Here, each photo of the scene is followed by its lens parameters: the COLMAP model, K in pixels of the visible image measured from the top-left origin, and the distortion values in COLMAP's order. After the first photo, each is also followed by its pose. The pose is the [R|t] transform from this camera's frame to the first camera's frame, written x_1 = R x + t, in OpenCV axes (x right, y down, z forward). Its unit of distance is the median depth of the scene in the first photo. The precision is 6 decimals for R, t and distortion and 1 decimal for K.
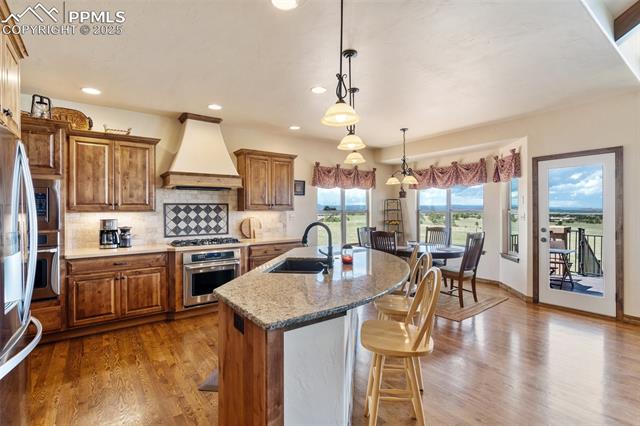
lens RADIAL K [[307.6, 0, 318.3], [0, 307.6, 210.4], [0, 0, 1]] dist [0.001507, 0.000259]
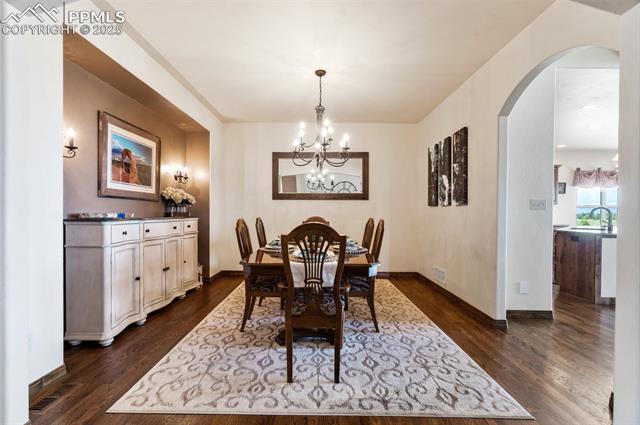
lens RADIAL K [[293.3, 0, 315.7], [0, 293.3, 213.3], [0, 0, 1]] dist [0.000265, 0.000190]
pose [[0.797756, 0.018401, -0.602700, -0.182620], [-0.012564, 0.999825, 0.013895, 0.043107], [0.602850, -0.003513, 0.797847, -0.873547]]
